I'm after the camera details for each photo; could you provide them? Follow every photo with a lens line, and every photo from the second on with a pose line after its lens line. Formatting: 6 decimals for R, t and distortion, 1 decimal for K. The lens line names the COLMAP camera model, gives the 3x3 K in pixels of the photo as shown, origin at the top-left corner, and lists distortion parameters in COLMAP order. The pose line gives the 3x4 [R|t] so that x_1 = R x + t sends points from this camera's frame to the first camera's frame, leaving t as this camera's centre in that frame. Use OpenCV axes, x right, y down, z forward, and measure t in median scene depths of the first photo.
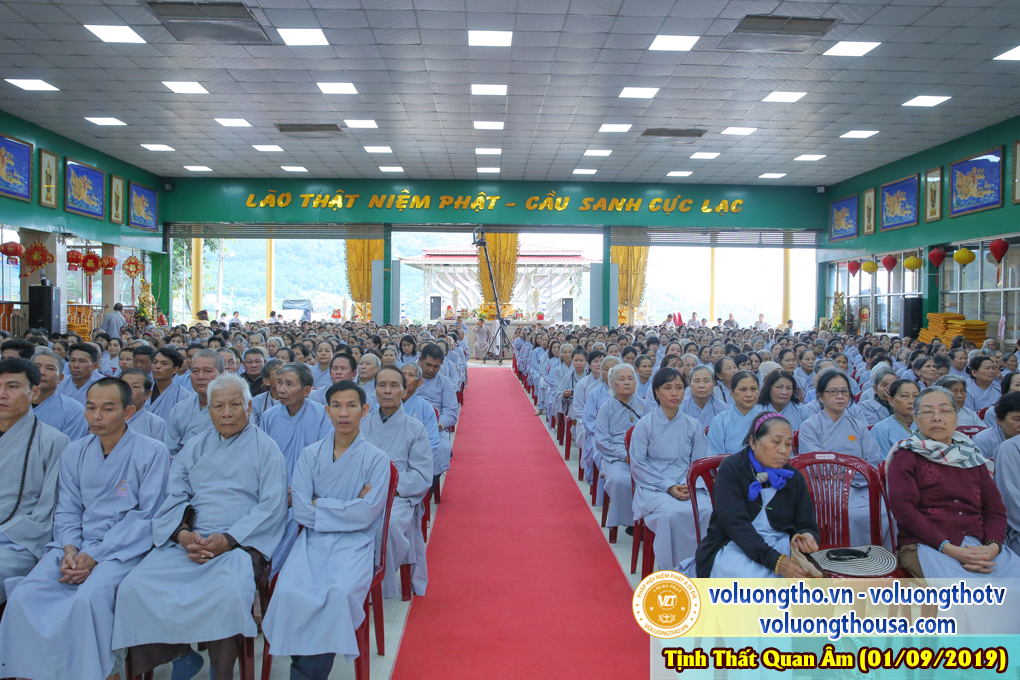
lens RADIAL K [[806.7, 0, 520.4], [0, 806.7, 333.9], [0, 0, 1]] dist [-0.065777, 0.008311]
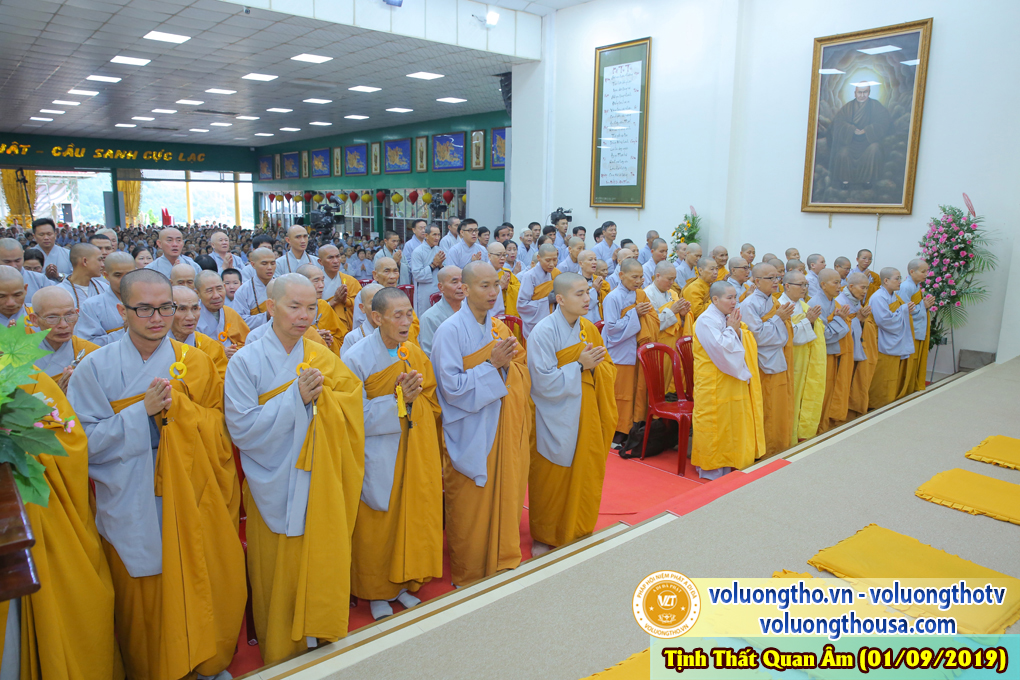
lens RADIAL K [[695.9, 0, 510.0], [0, 695.9, 340.0], [0, 0, 1]] dist [-0.107340, 0.081784]
pose [[0.786159, -0.113355, 0.607540, -0.120530], [0.006158, 0.984423, 0.175707, -0.033101], [-0.617994, -0.134392, 0.774611, -0.519328]]
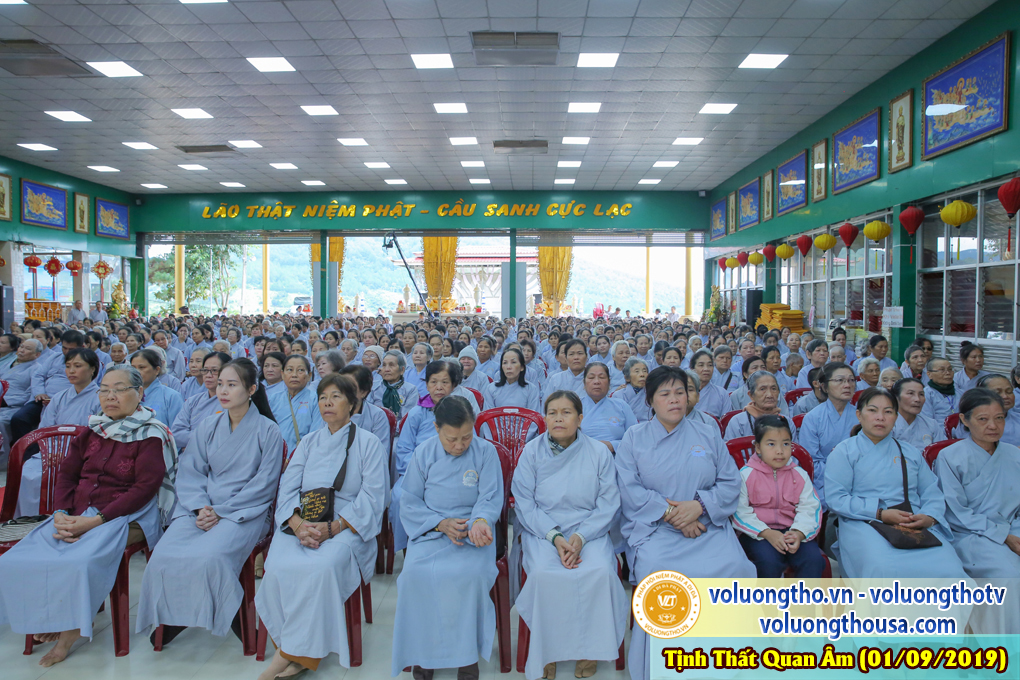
lens RADIAL K [[695.9, 0, 510.0], [0, 695.9, 340.0], [0, 0, 1]] dist [-0.107340, 0.081784]
pose [[0.997711, -0.001909, -0.067595, 0.174935], [0.003254, 0.999799, 0.019800, 0.002857], [0.067544, -0.019975, 0.997516, 0.022255]]
